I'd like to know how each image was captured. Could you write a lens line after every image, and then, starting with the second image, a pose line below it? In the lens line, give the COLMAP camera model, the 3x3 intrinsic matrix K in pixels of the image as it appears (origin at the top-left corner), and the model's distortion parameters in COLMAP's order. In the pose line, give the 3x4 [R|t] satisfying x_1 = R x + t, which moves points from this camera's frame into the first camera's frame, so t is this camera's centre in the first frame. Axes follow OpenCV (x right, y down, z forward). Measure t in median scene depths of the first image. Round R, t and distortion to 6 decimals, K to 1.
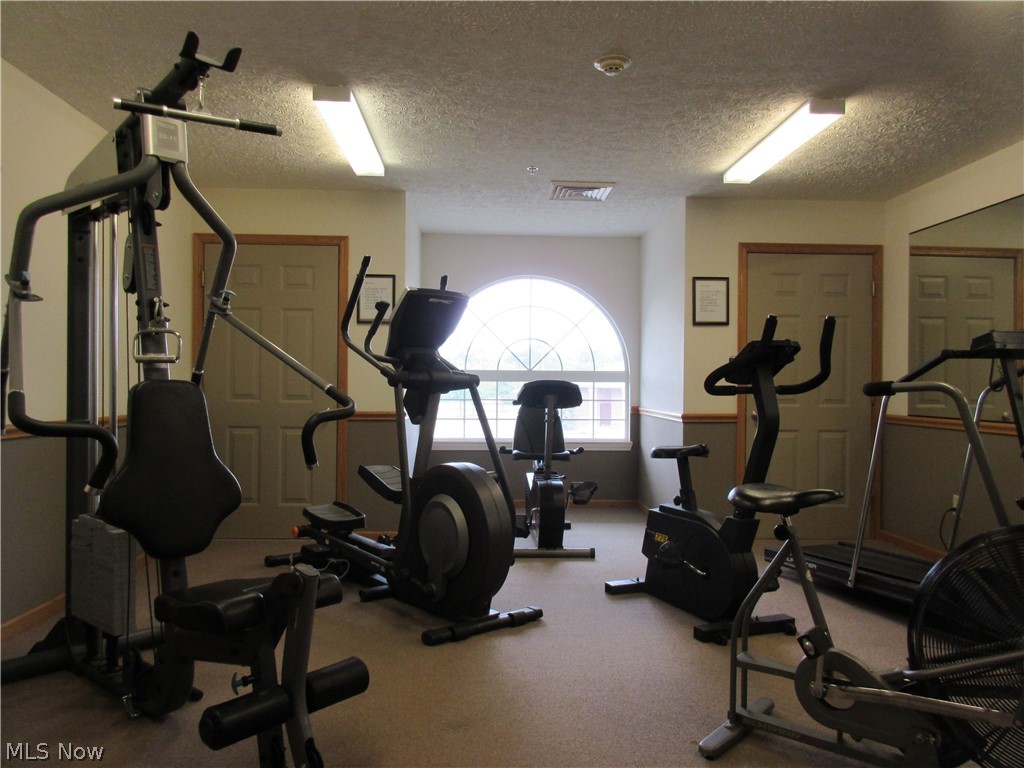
lens RADIAL K [[760.8, 0, 512.0], [0, 760.8, 384.0], [0, 0, 1]] dist [-0.002044, 0.002587]
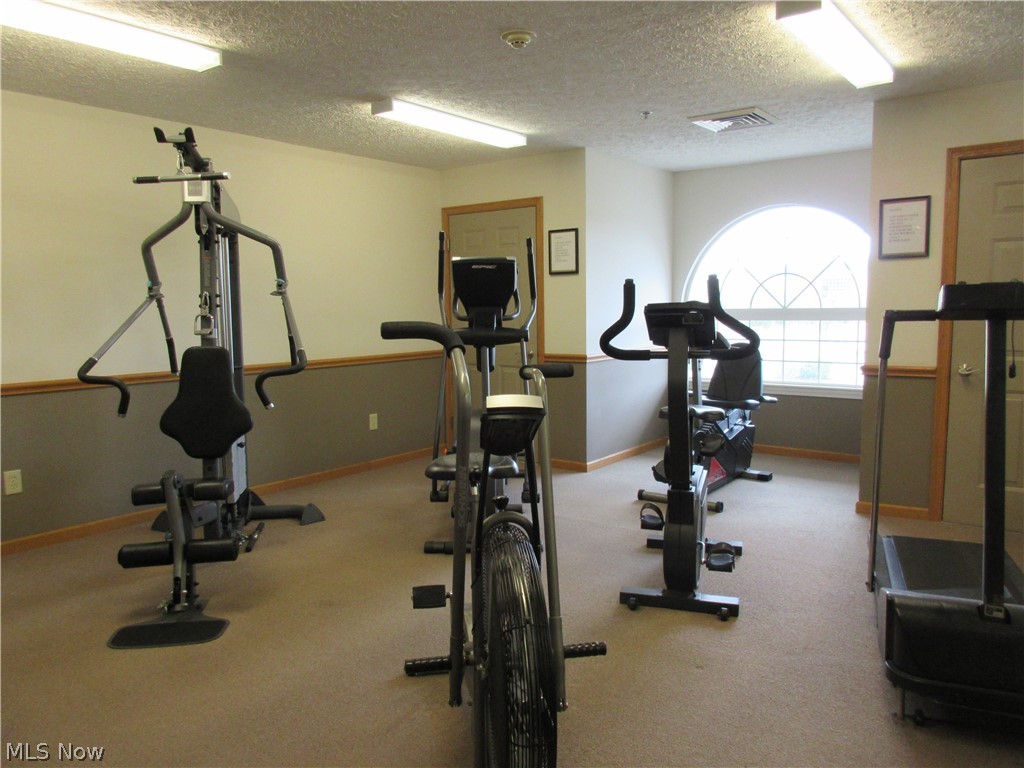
lens RADIAL K [[760.8, 0, 512.0], [0, 760.8, 384.0], [0, 0, 1]] dist [-0.002044, 0.002587]
pose [[0.759668, 0.051103, -0.648300, 0.488057], [0.020177, 0.994575, 0.102042, -0.035322], [0.649998, -0.090599, 0.754516, 0.104074]]
